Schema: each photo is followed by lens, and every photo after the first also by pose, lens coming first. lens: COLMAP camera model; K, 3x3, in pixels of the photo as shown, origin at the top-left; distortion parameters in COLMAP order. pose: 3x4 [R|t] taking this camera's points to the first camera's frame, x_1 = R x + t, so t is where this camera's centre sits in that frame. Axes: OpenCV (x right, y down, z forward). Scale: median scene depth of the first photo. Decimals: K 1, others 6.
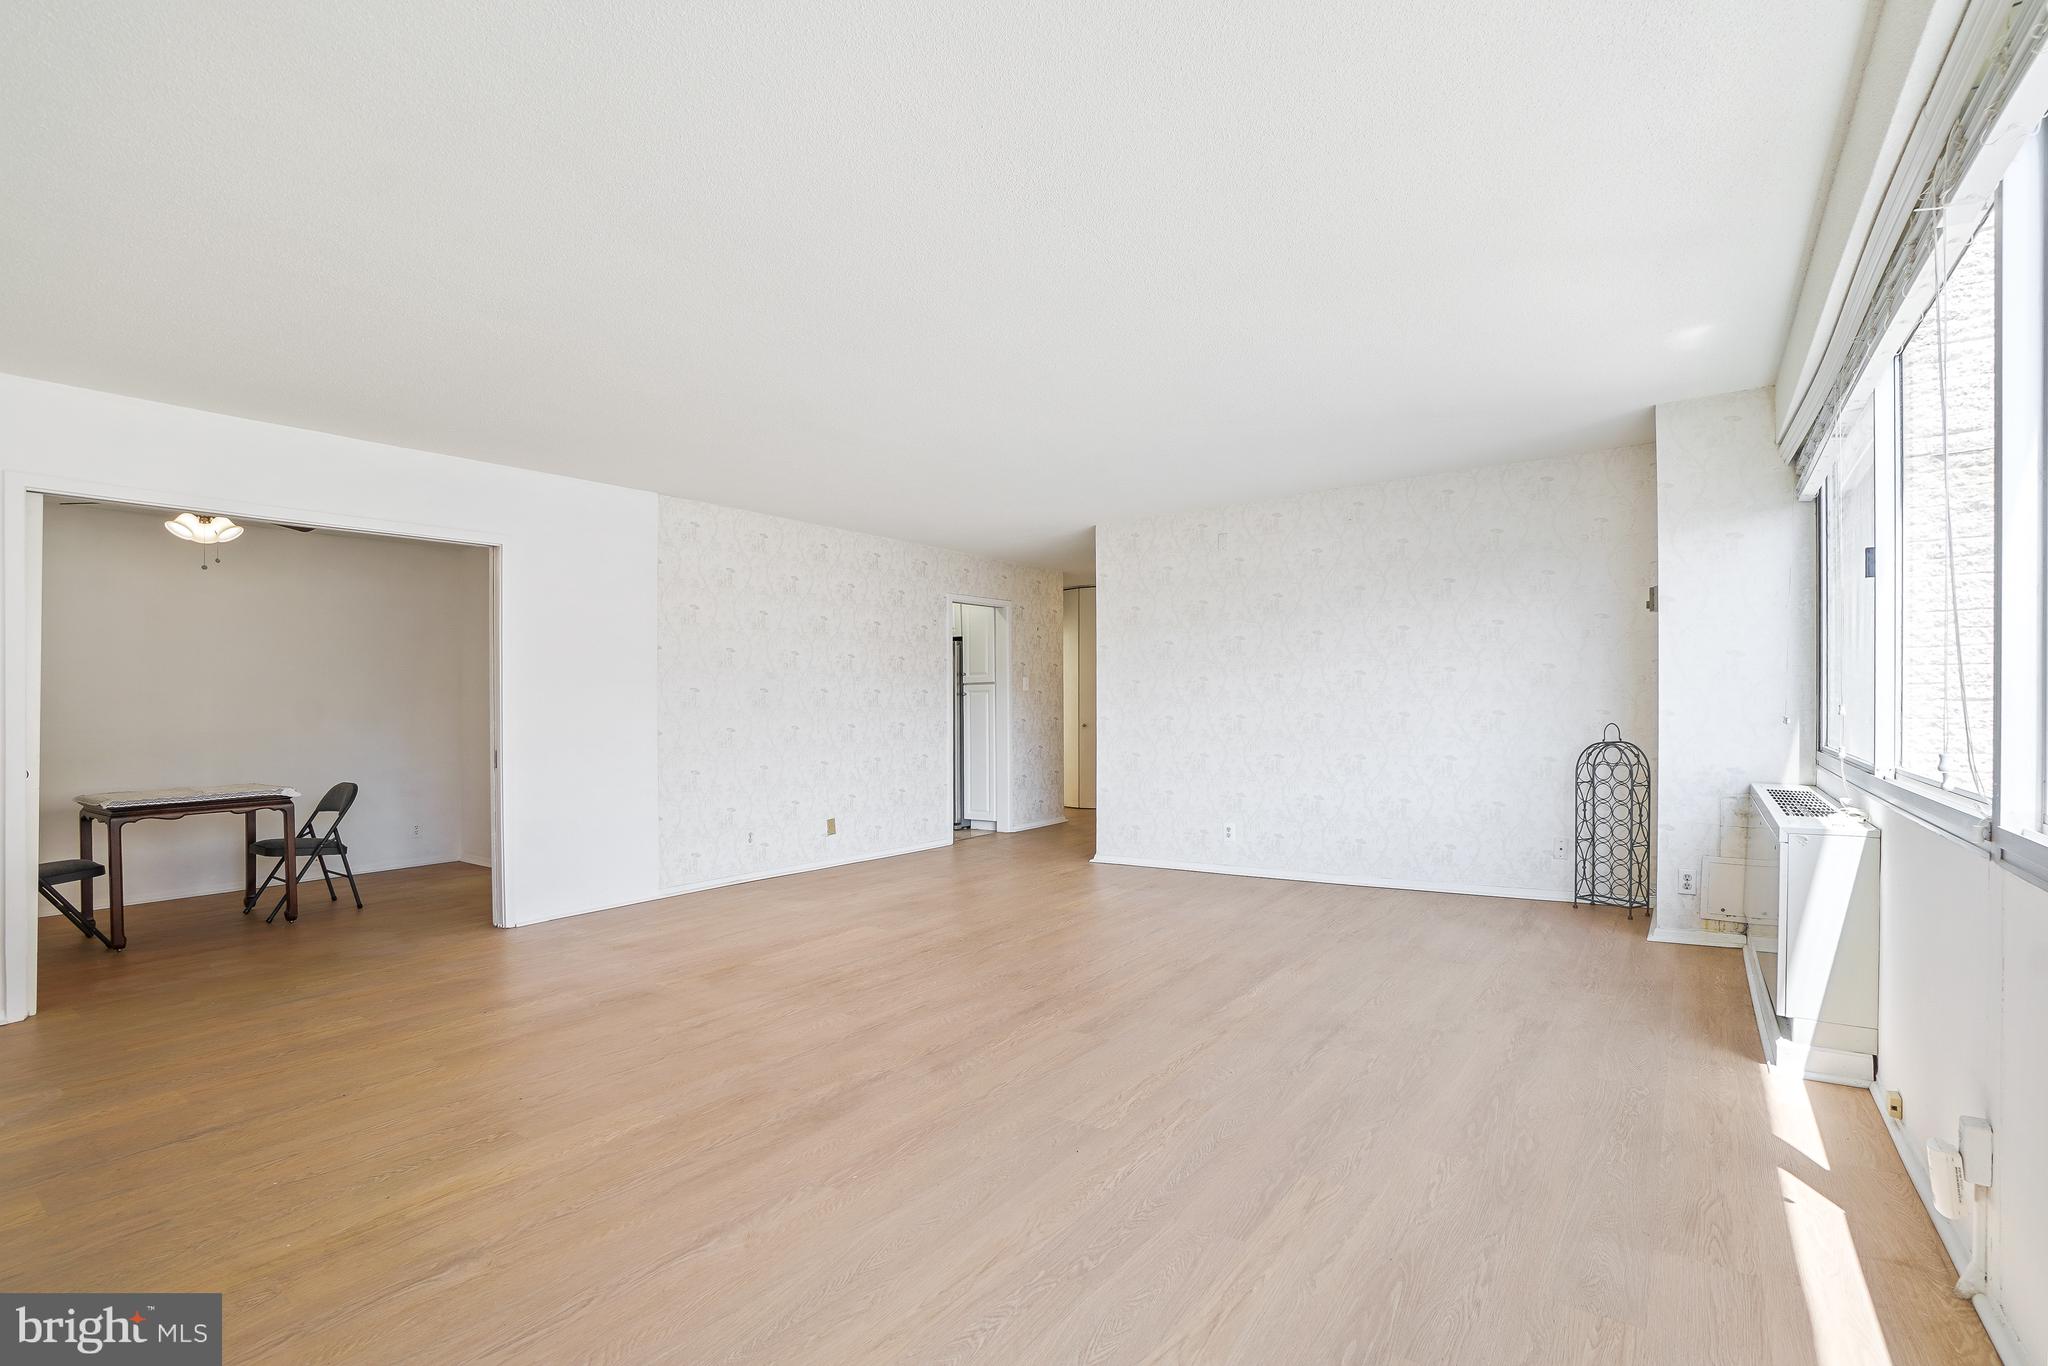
lens RADIAL K [[915.8, 0, 1055.6], [0, 915.8, 730.0], [0, 0, 1]] dist [-0.062975, 0.026615]
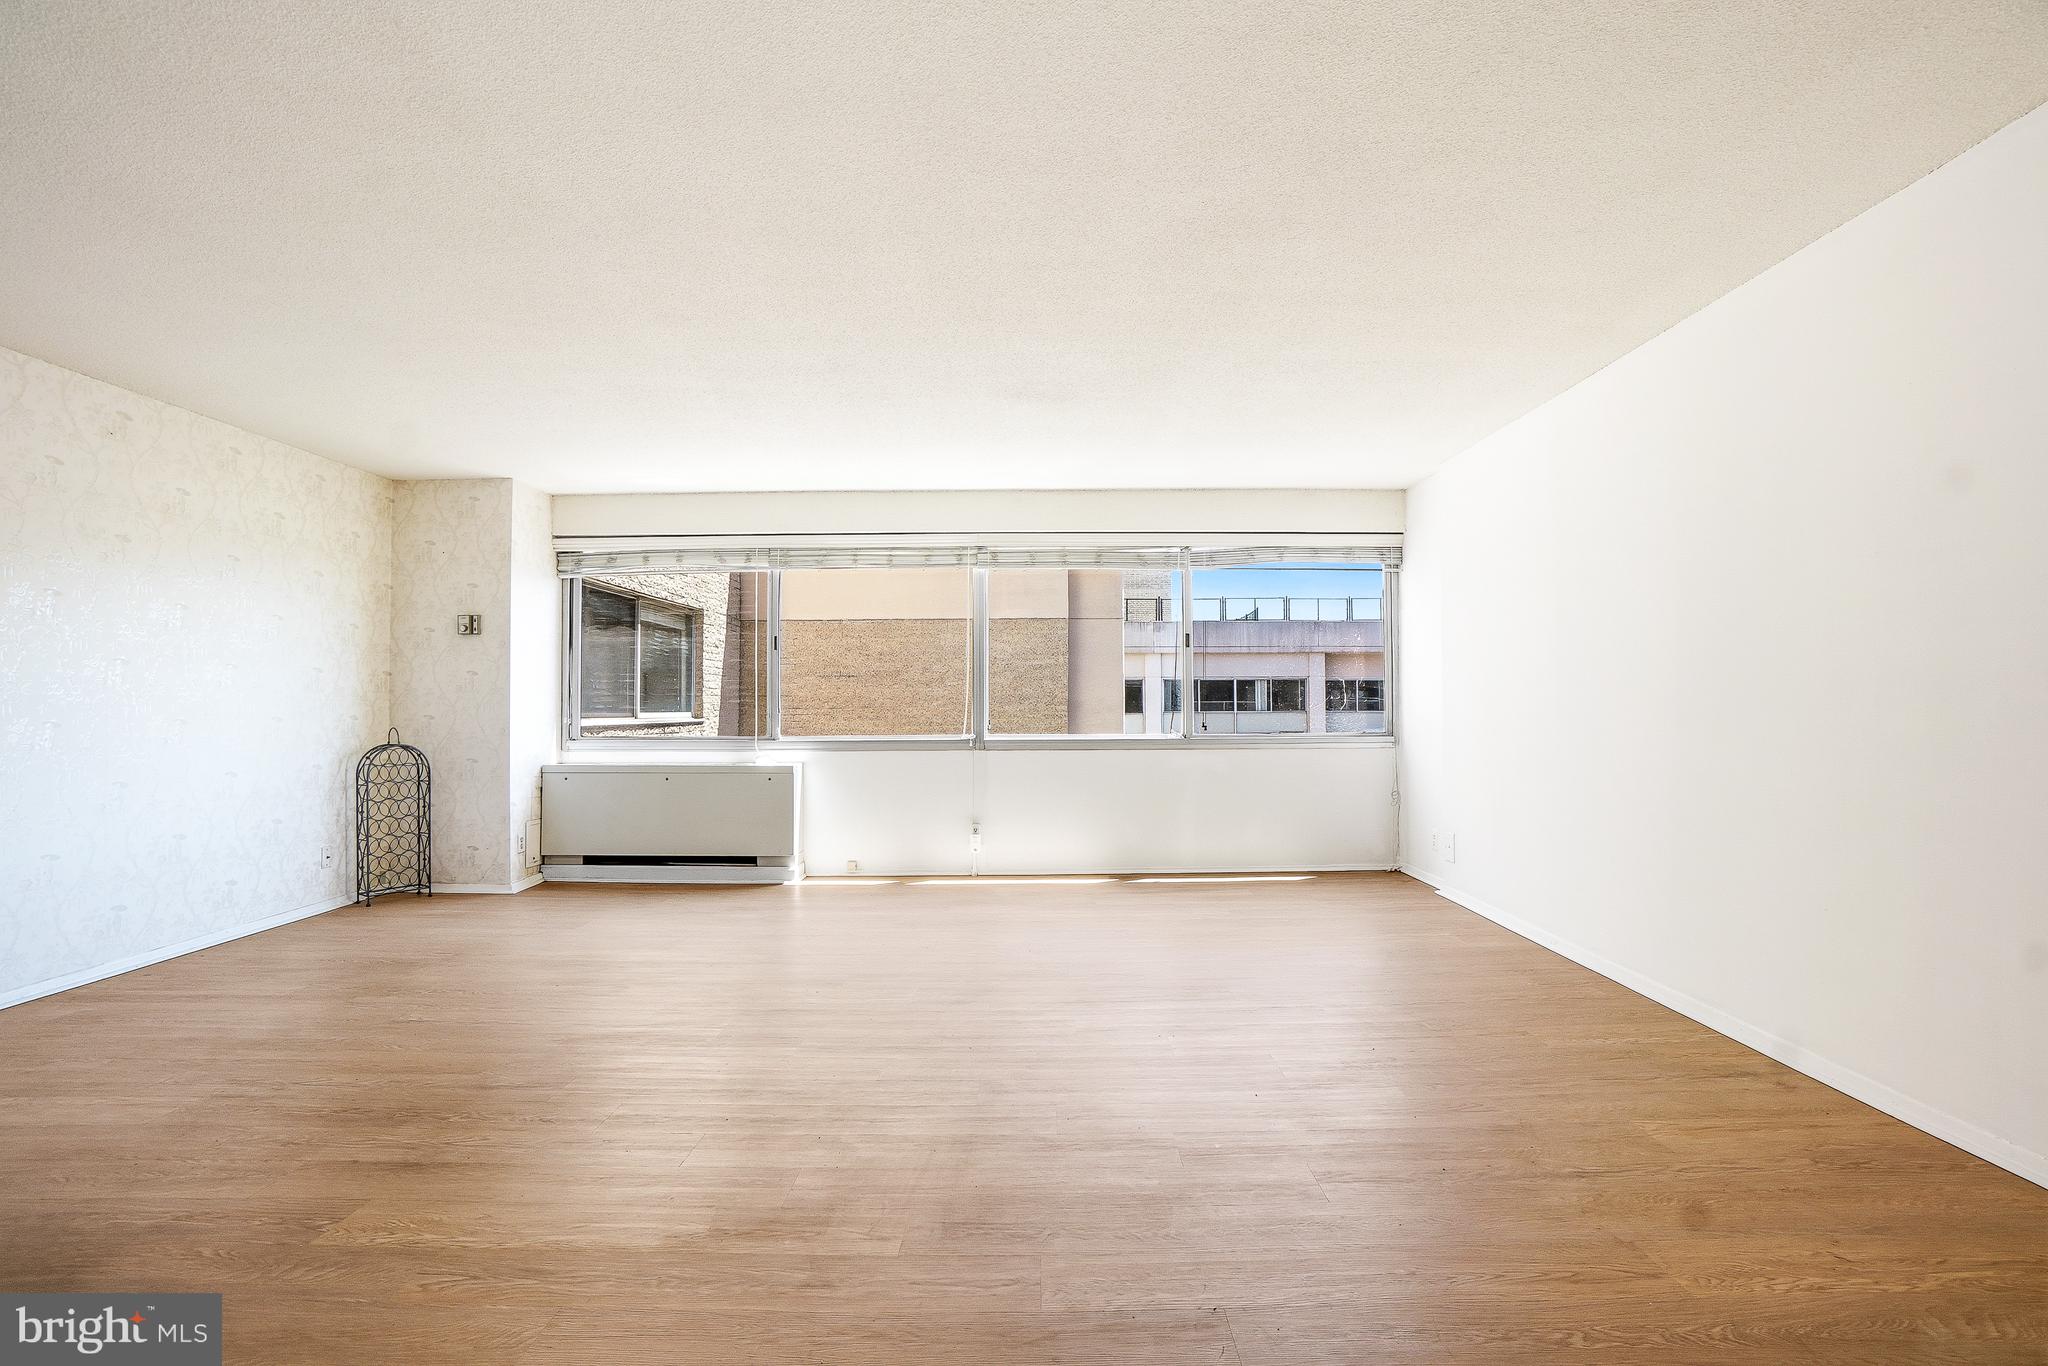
lens RADIAL K [[922.6, 0, 1046.2], [0, 922.6, 687.4], [0, 0, 1]] dist [-0.062163, 0.027228]
pose [[-0.572370, 0.035570, 0.819223, -0.808228], [0.035133, 0.999205, -0.018838, -0.006675], [-0.819242, 0.017999, -0.573165, 1.093817]]
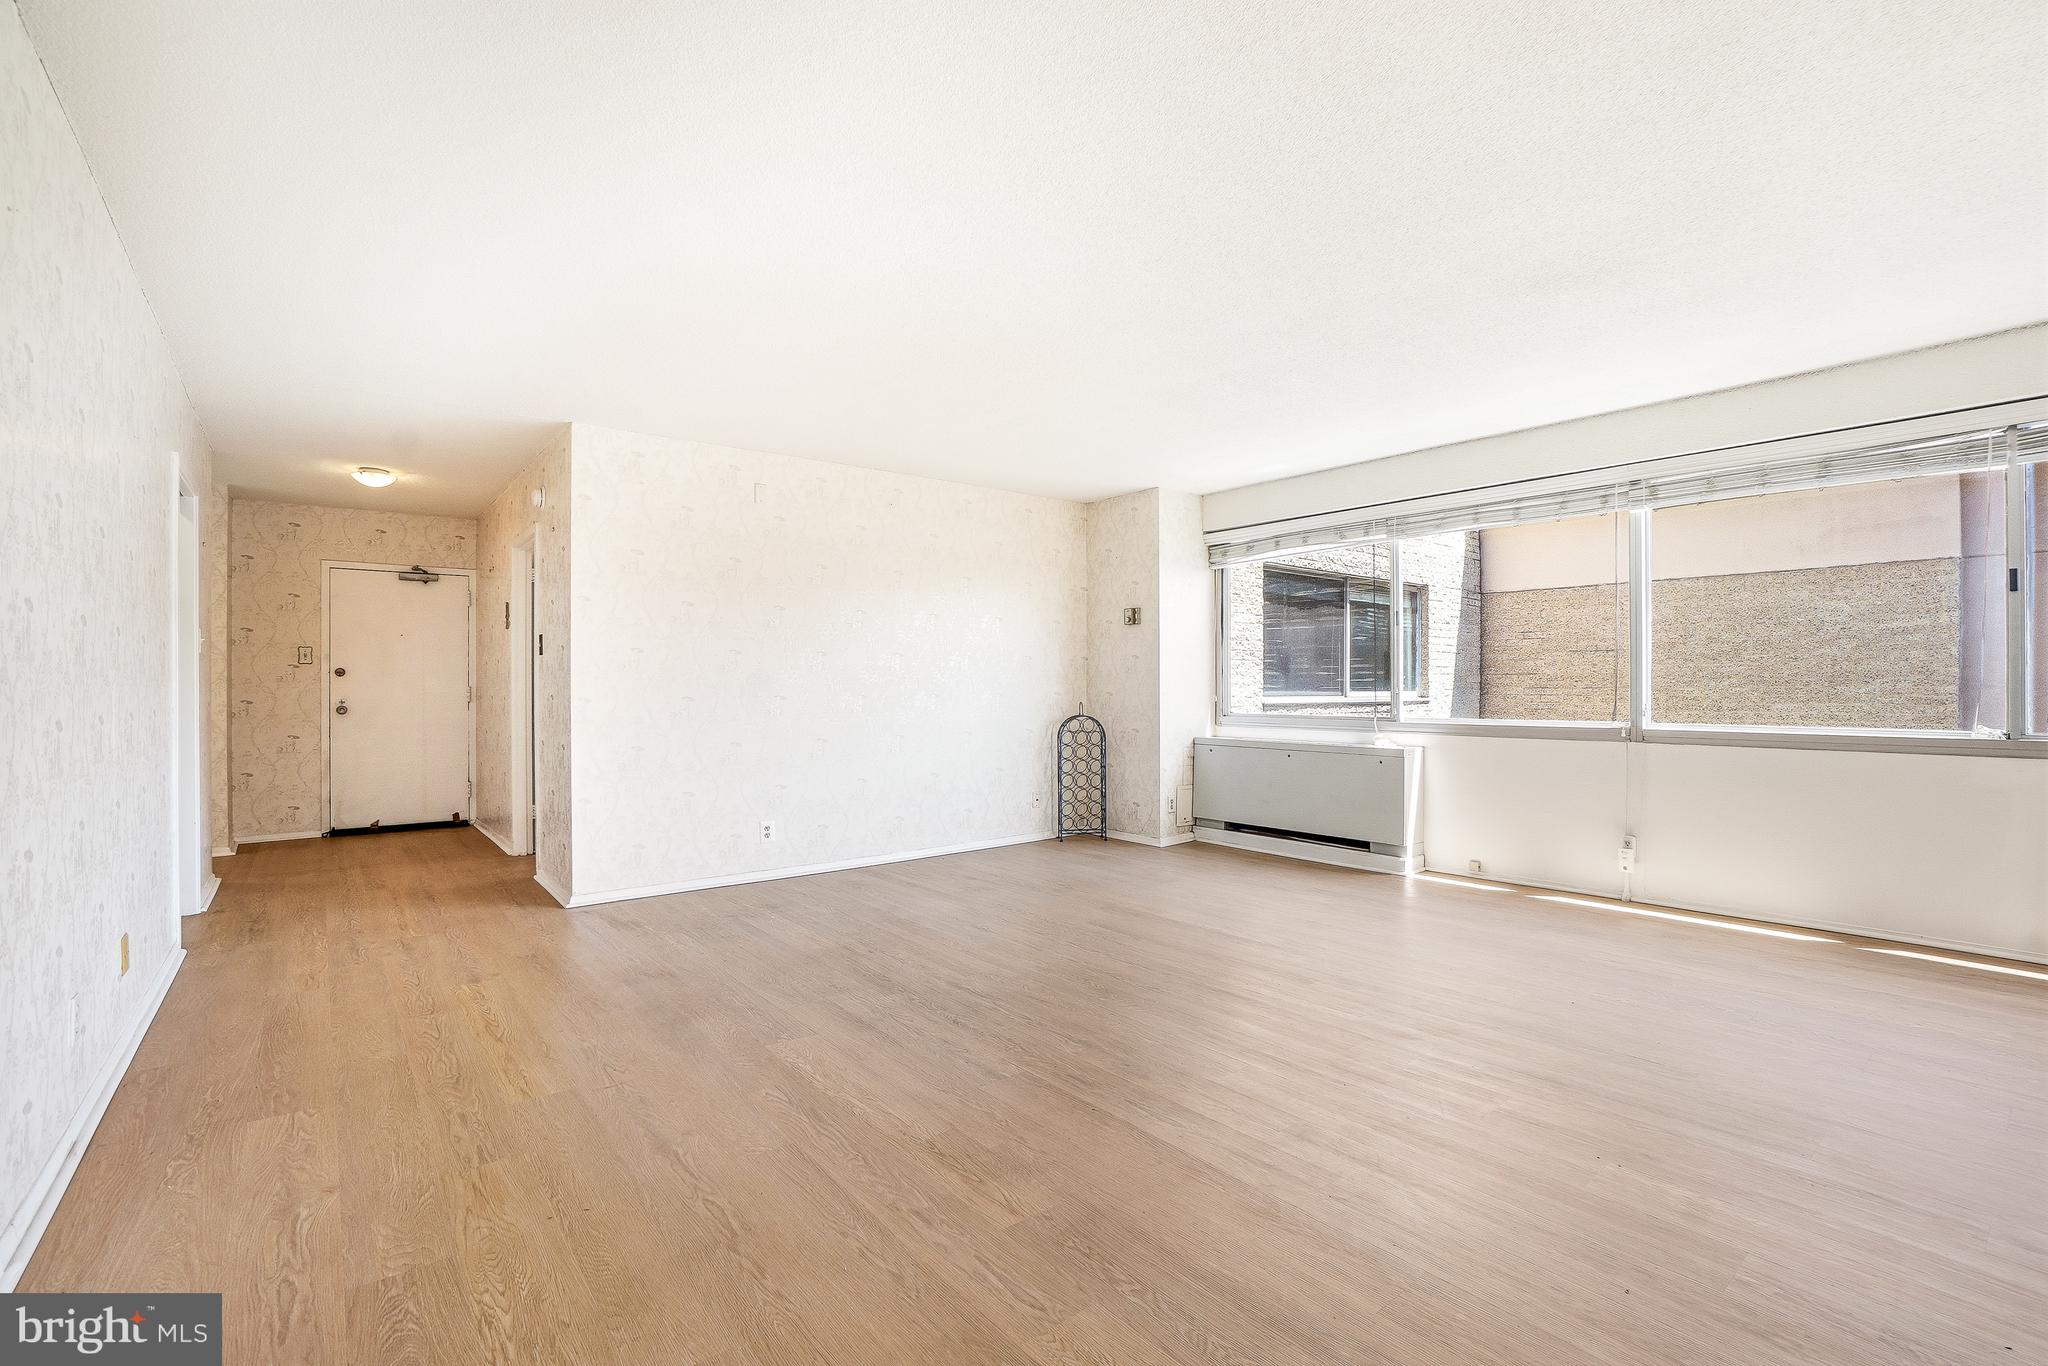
lens RADIAL K [[922.6, 0, 1046.2], [0, 922.6, 687.4], [0, 0, 1]] dist [-0.062163, 0.027228]
pose [[0.270665, 0.015838, 0.962543, -0.822406], [0.021019, 0.999529, -0.022357, 0.002810], [-0.962444, 0.026283, 0.270205, 0.756716]]
